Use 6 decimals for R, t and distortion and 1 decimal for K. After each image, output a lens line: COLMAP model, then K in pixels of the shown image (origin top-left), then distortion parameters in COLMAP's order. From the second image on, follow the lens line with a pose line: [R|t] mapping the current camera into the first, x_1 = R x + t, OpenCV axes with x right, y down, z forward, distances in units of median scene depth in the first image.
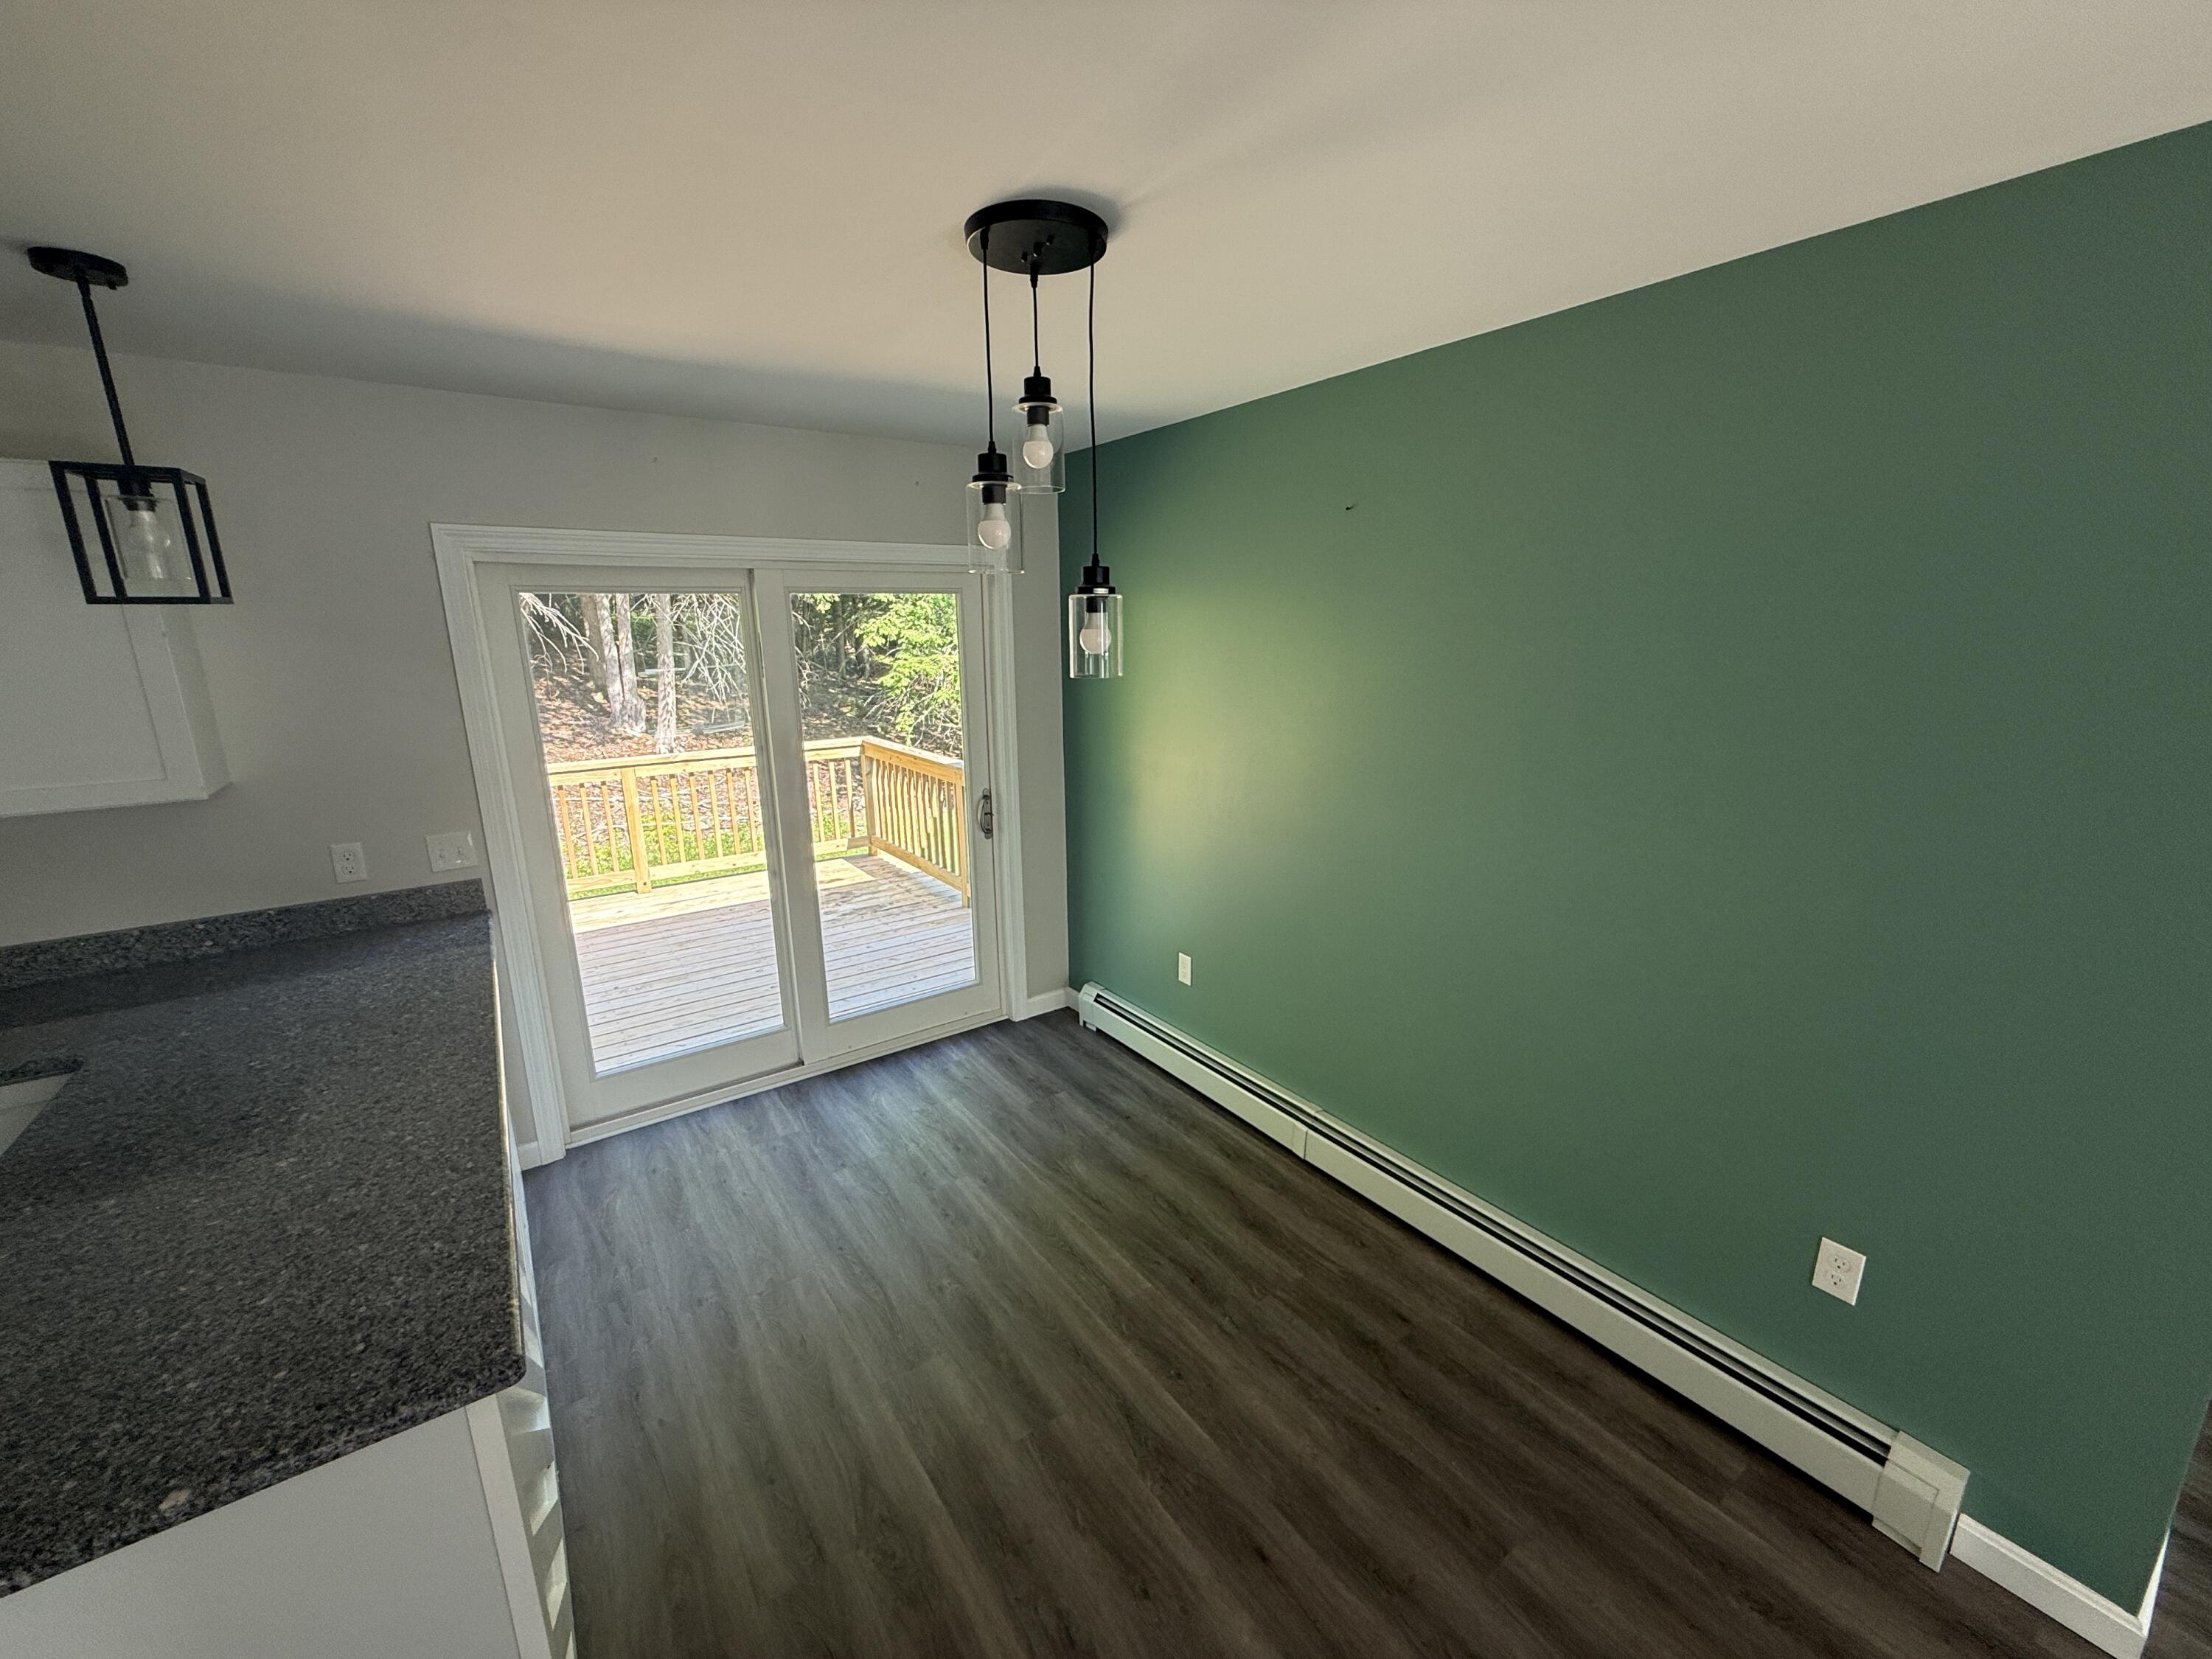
lens RADIAL K [[883.2, 0, 1106.0], [0, 883.2, 829.5], [0, 0, 1]] dist [0.000368, -0.000184]
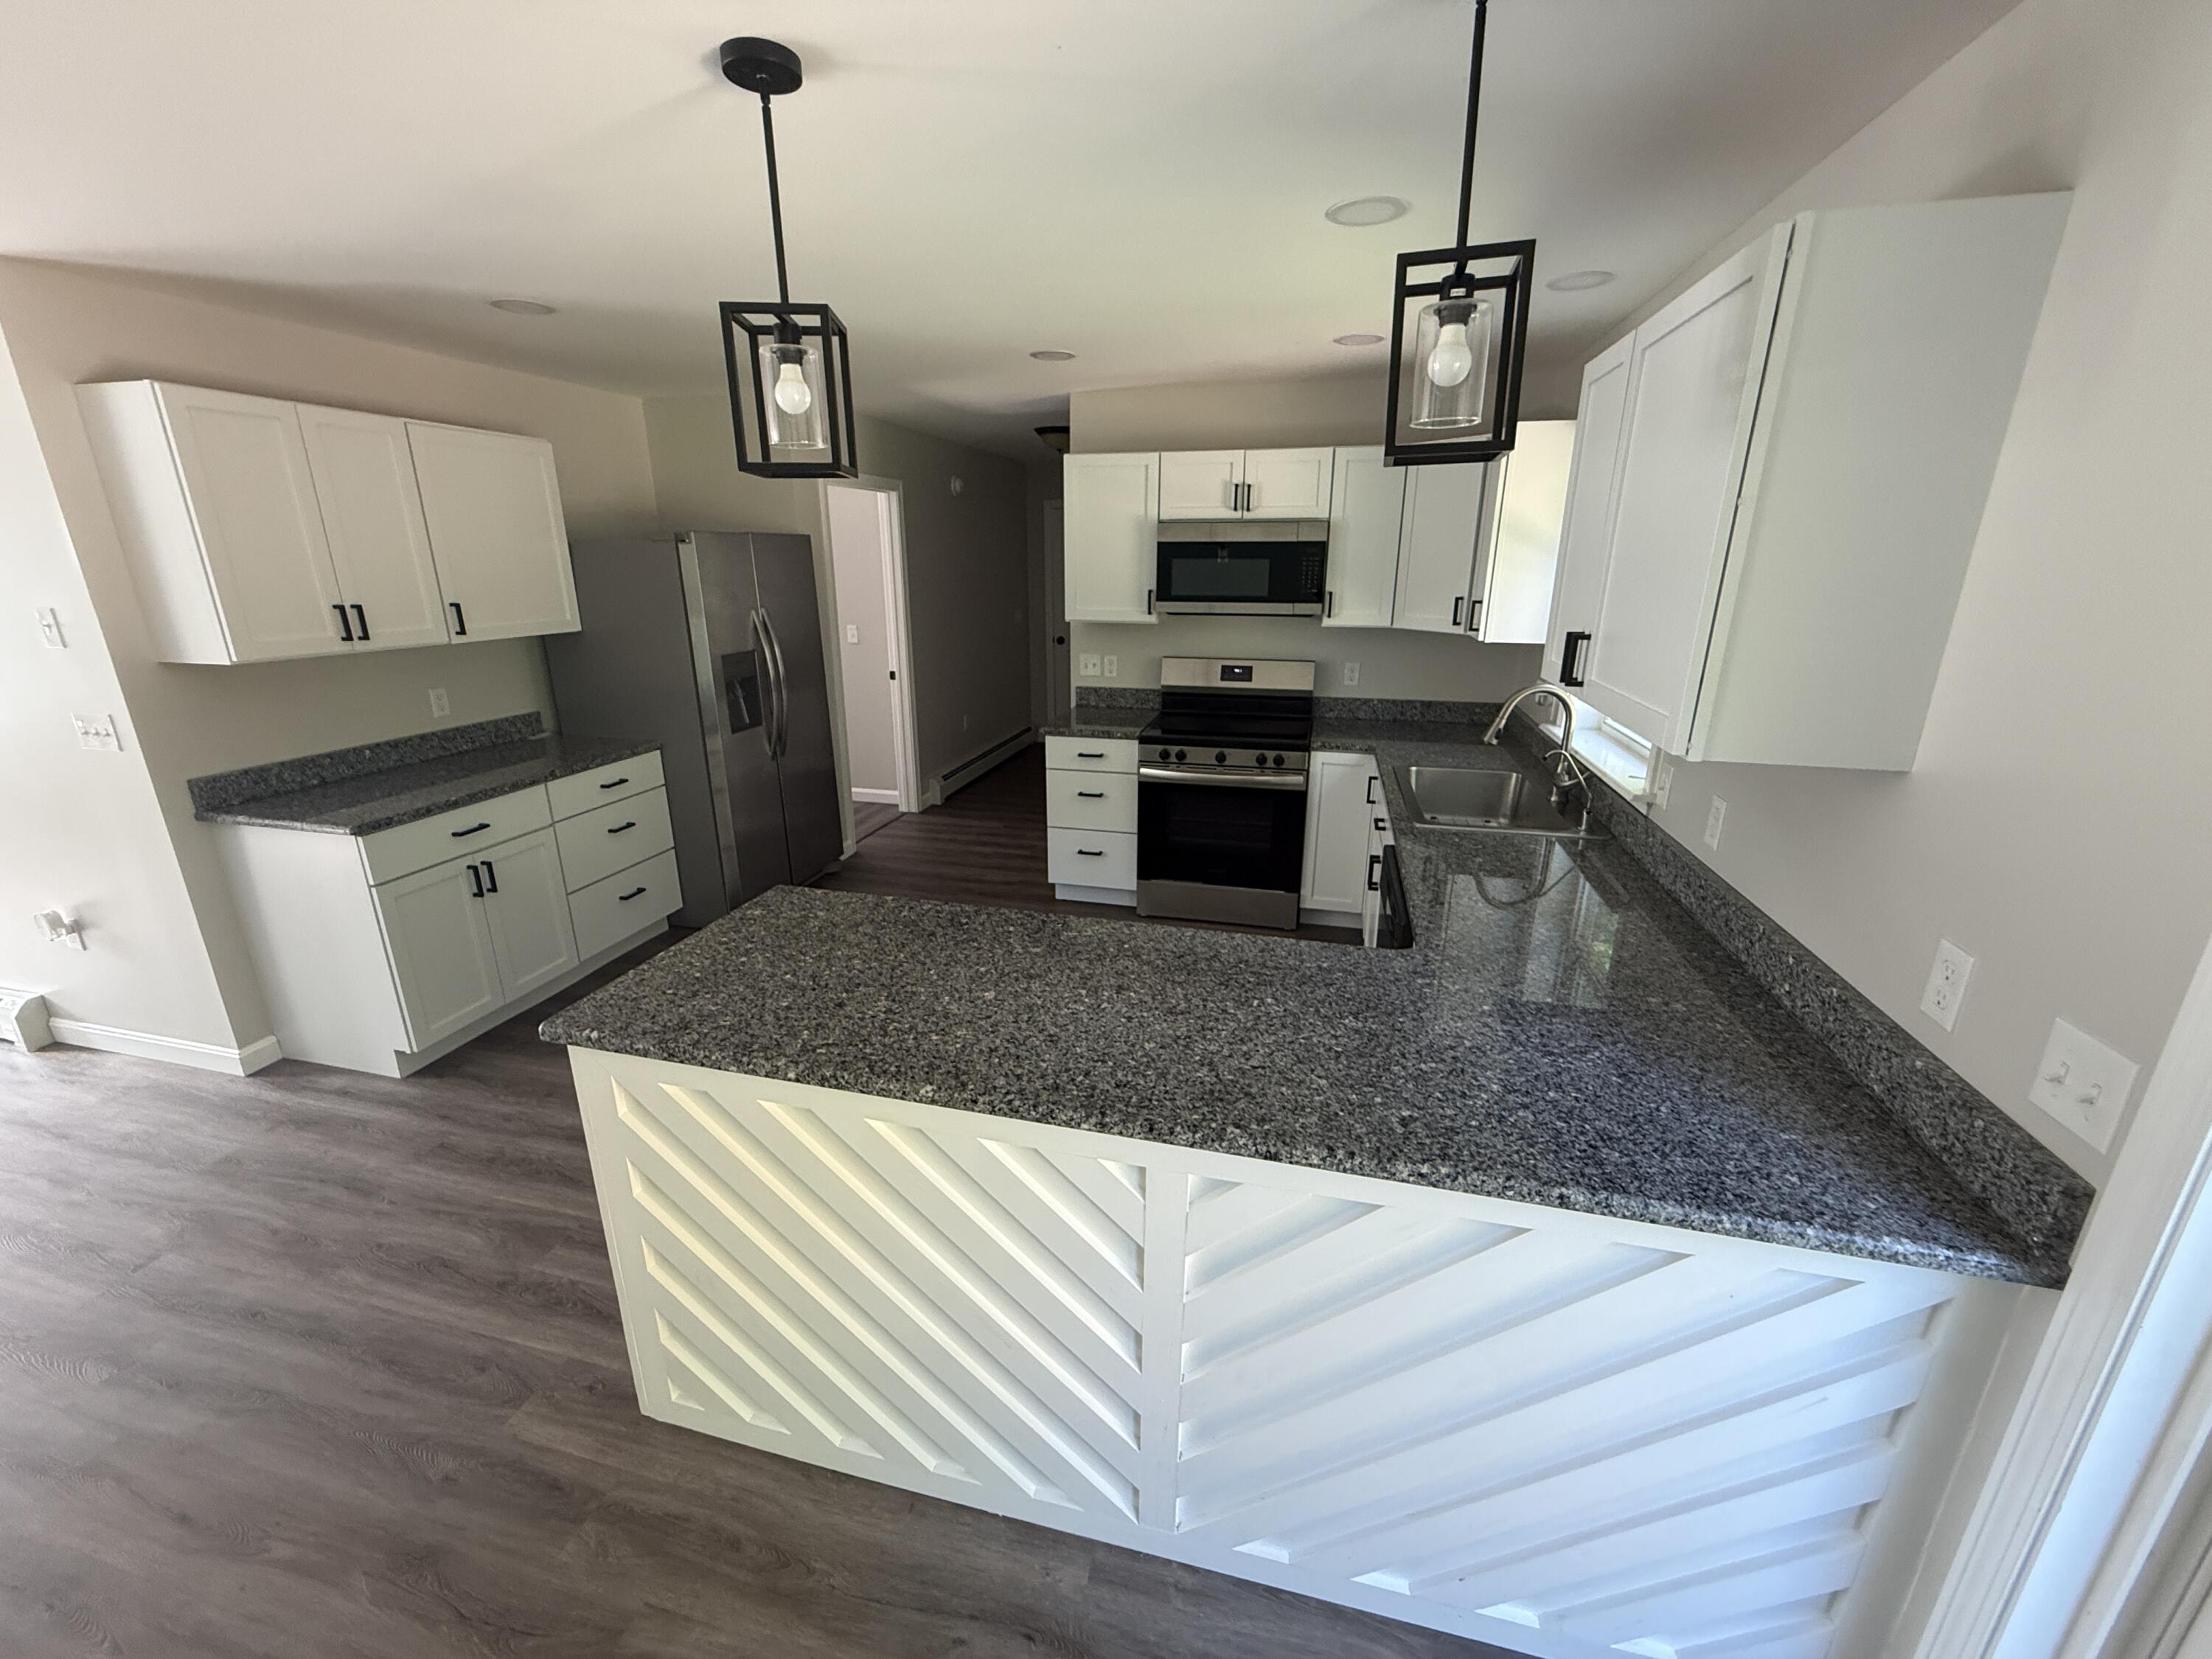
lens RADIAL K [[883.2, 0, 1106.0], [0, 883.2, 829.5], [0, 0, 1]] dist [0.000368, -0.000184]
pose [[-0.758659, 0.201929, -0.619404, -0.275560], [-0.142767, 0.876113, 0.460482, -0.232375], [0.635653, 0.437779, -0.635842, 1.183741]]
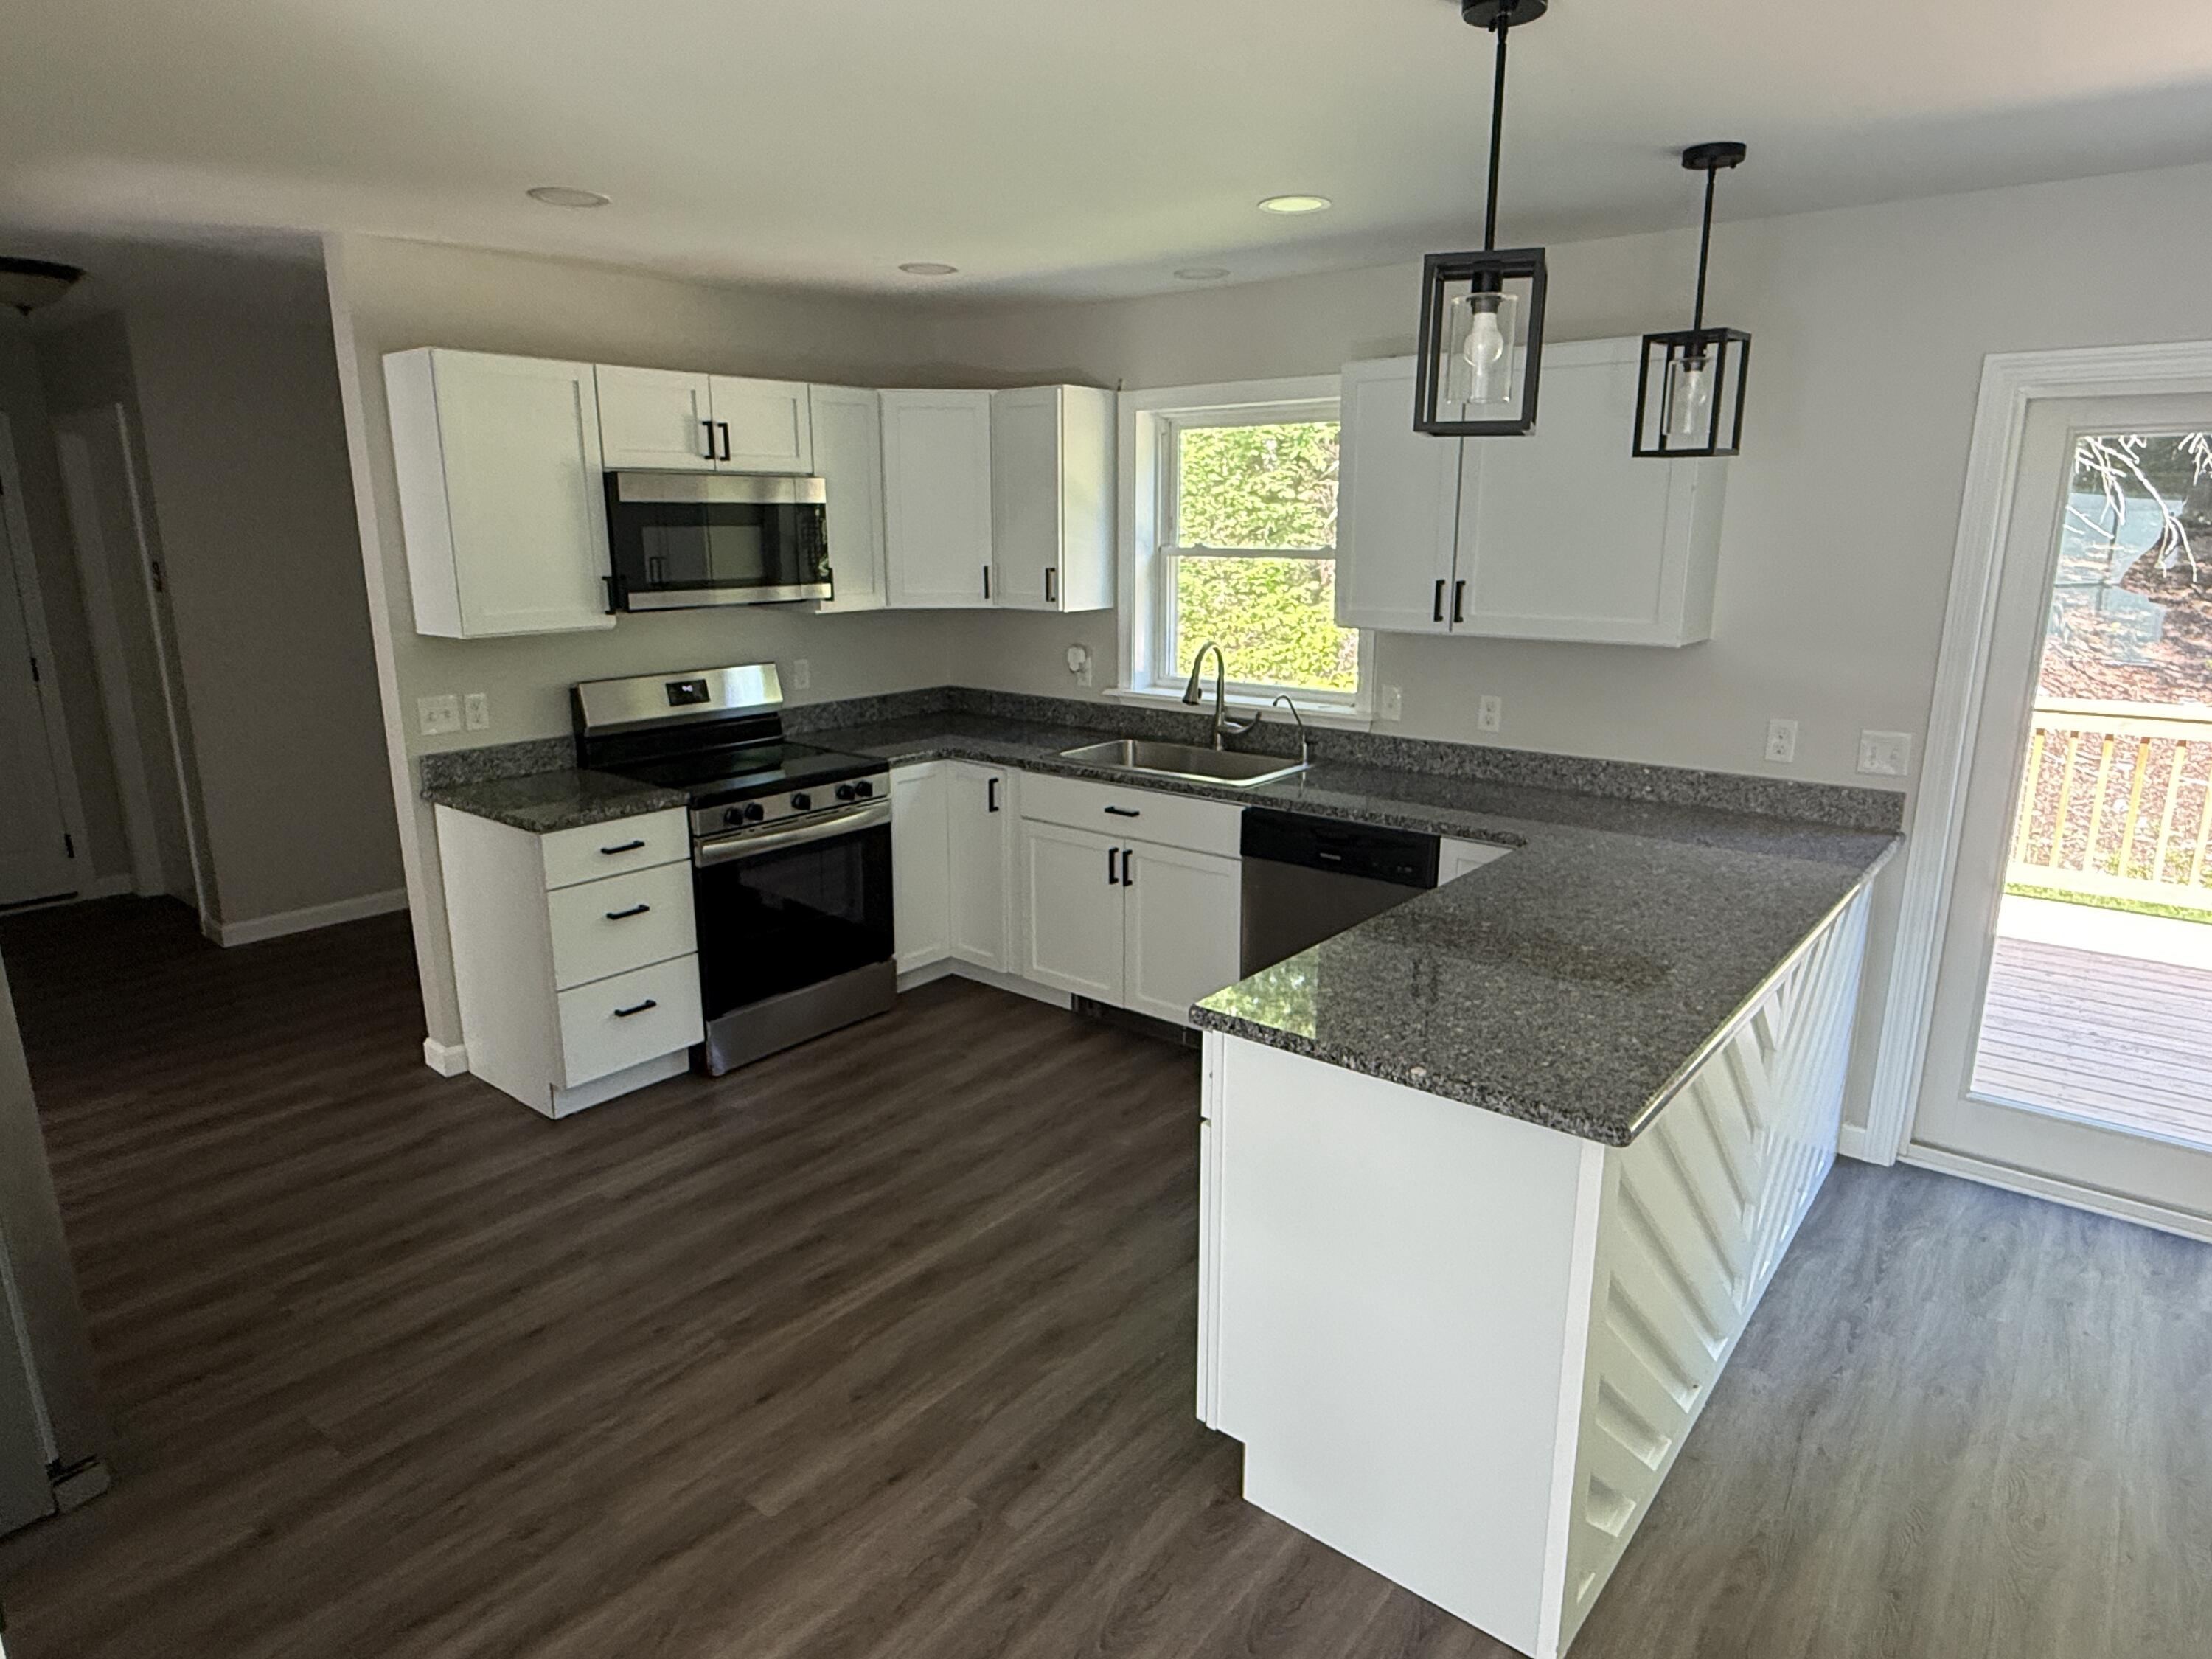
lens RADIAL K [[1299.4, 0, 1106.0], [0, 1299.4, 829.5], [0, 0, 1]] dist [-0.003628, -0.000657]
pose [[0.272158, 0.235168, -0.933073, 0.288878], [-0.221608, 0.958929, 0.177046, 0.051730], [0.936387, 0.158592, 0.313095, -0.083139]]
